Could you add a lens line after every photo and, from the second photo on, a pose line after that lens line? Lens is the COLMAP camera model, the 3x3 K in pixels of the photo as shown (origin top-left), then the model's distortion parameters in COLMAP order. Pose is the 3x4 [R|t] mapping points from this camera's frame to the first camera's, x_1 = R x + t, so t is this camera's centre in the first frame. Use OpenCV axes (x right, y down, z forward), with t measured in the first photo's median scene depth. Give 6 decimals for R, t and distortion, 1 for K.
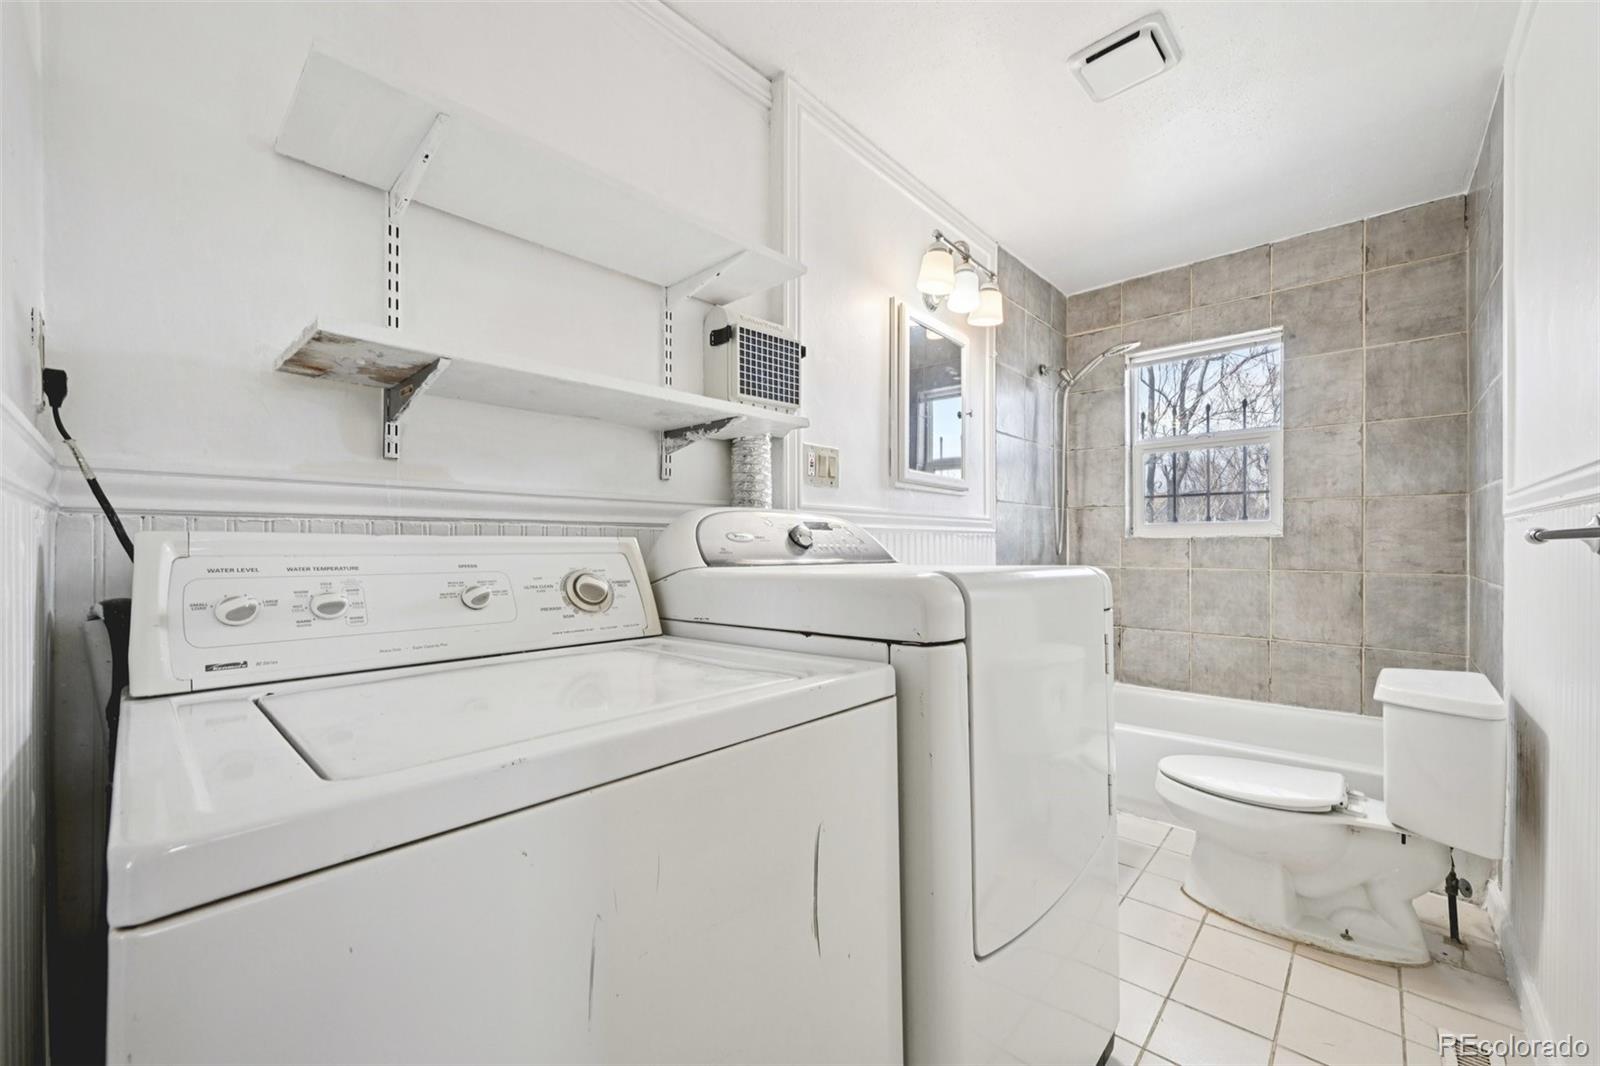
lens RADIAL K [[627.8, 0, 799.0], [0, 627.8, 540.2], [0, 0, 1]] dist [-0.002074, -0.000311]
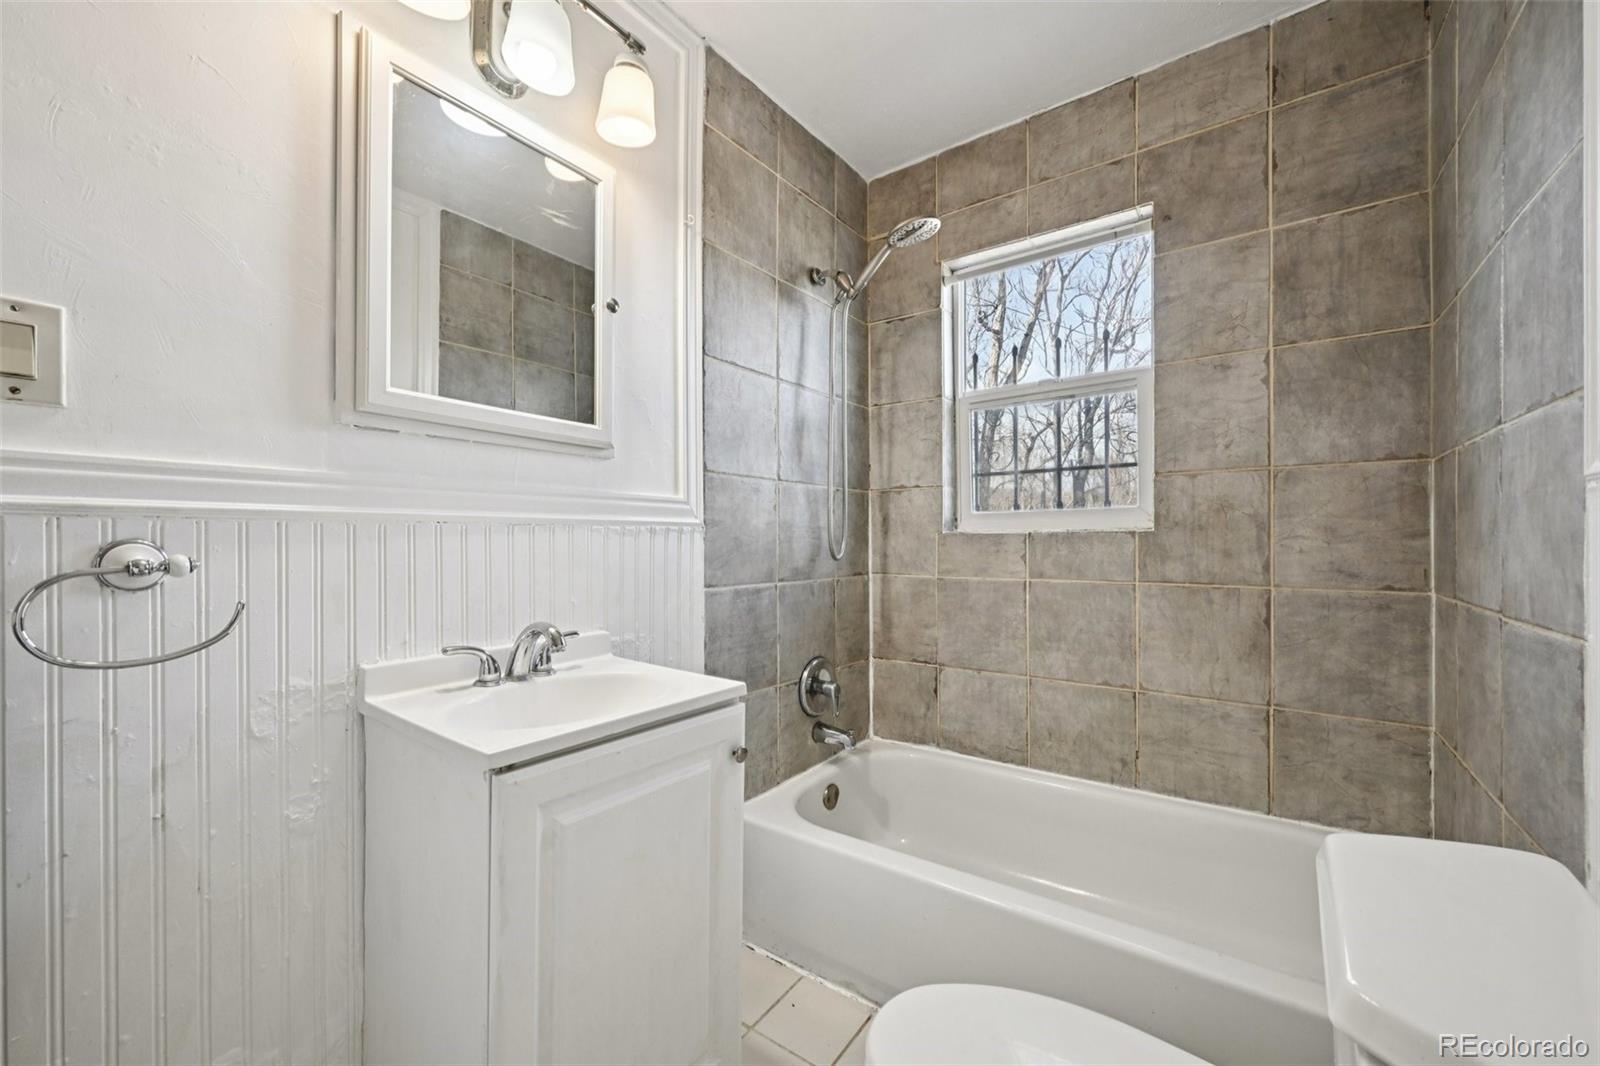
lens RADIAL K [[627.8, 0, 801.2], [0, 627.8, 536.9], [0, 0, 1]] dist [-0.002074, -0.000311]
pose [[0.994349, -0.003677, 0.106098, 0.359377], [0.003651, 0.999993, 0.000444, -0.000854], [-0.106099, -0.000054, 0.994356, 0.417207]]
